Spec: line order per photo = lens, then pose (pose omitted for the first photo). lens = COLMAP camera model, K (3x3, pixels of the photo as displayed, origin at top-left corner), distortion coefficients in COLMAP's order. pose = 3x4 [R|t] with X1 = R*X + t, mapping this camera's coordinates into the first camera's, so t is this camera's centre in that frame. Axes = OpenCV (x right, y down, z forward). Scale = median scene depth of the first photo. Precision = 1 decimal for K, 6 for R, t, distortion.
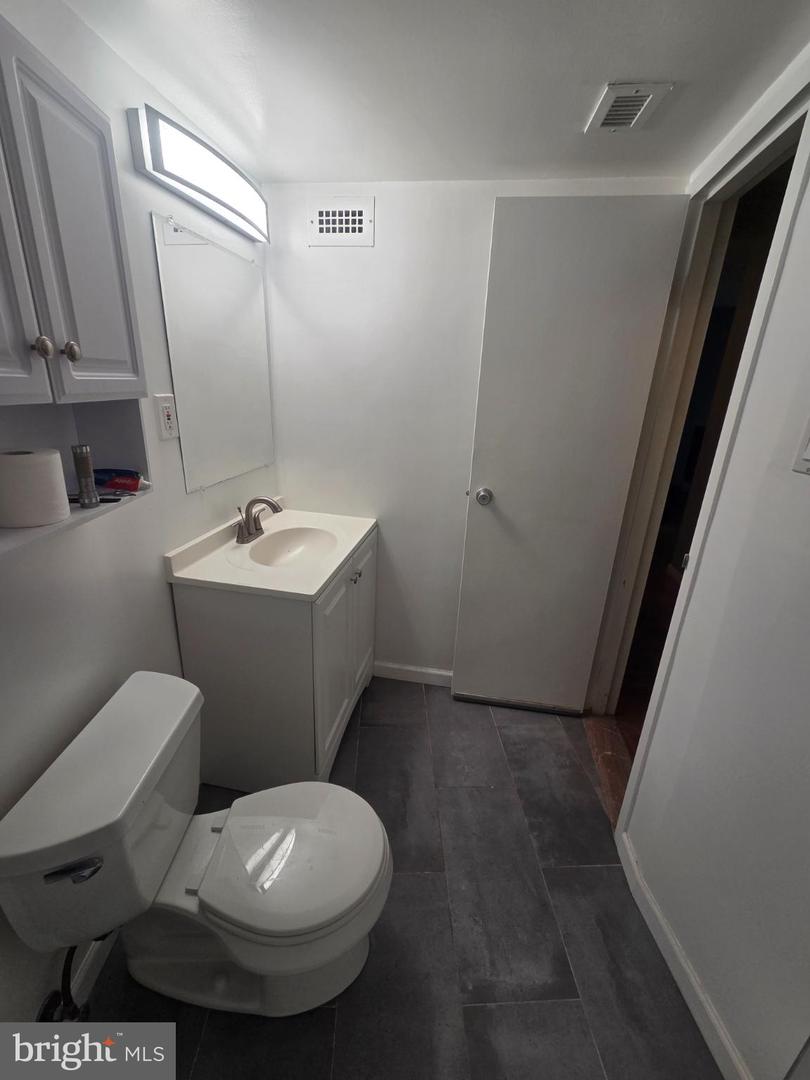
lens RADIAL K [[440.6, 0, 405.0], [0, 440.6, 532.5], [0, 0, 1]] dist [0.006096, -0.002069]
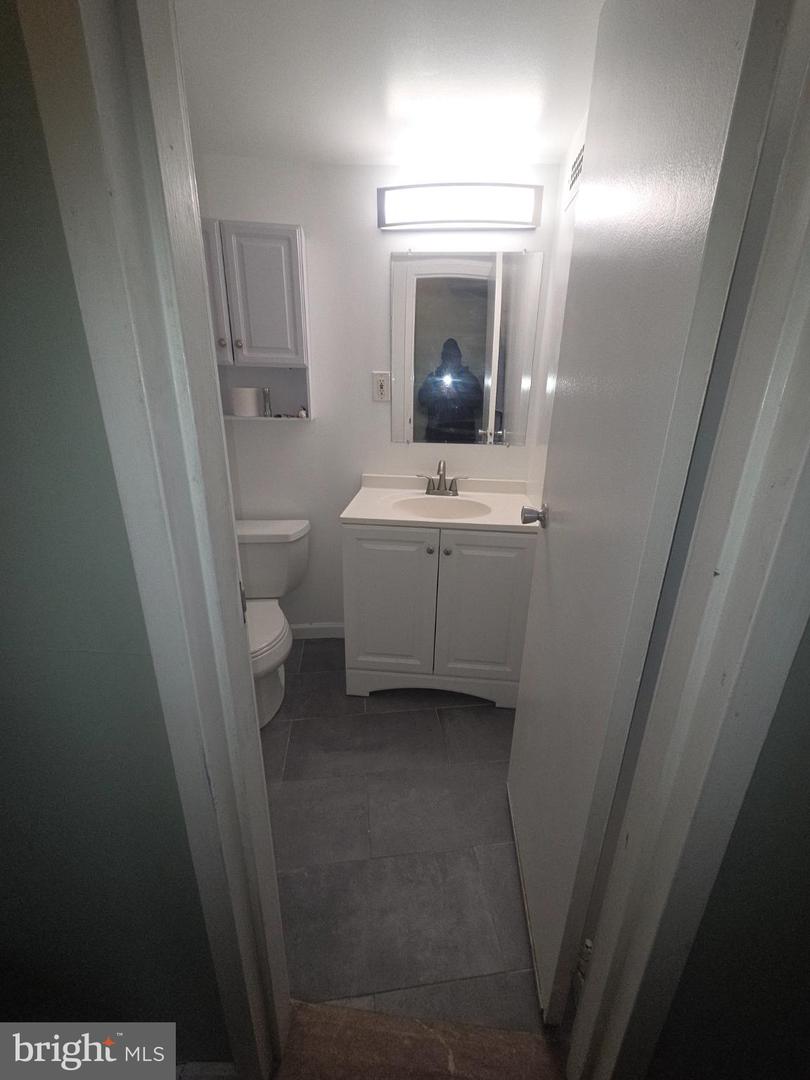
lens RADIAL K [[440.6, 0, 411.6], [0, 440.6, 534.8], [0, 0, 1]] dist [0.006096, -0.002069]
pose [[0.086476, 0.283045, -0.955200, 0.927171], [-0.335856, 0.910949, 0.239526, -0.167706], [0.937935, 0.300096, 0.173838, 0.849624]]
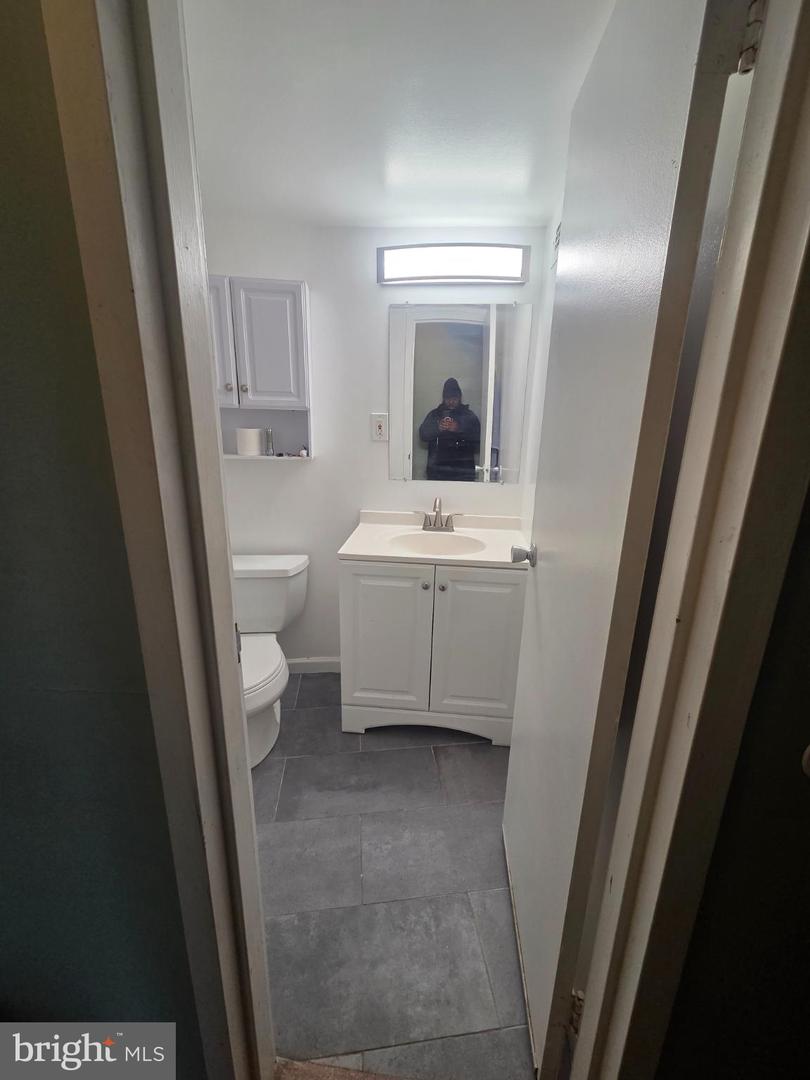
lens RADIAL K [[440.6, 0, 411.8], [0, 440.6, 534.0], [0, 0, 1]] dist [0.006096, -0.002069]
pose [[0.083020, 0.213912, -0.973319, 0.951973], [-0.337600, 0.924975, 0.174492, -0.191009], [0.937621, 0.314106, 0.149008, 0.854844]]
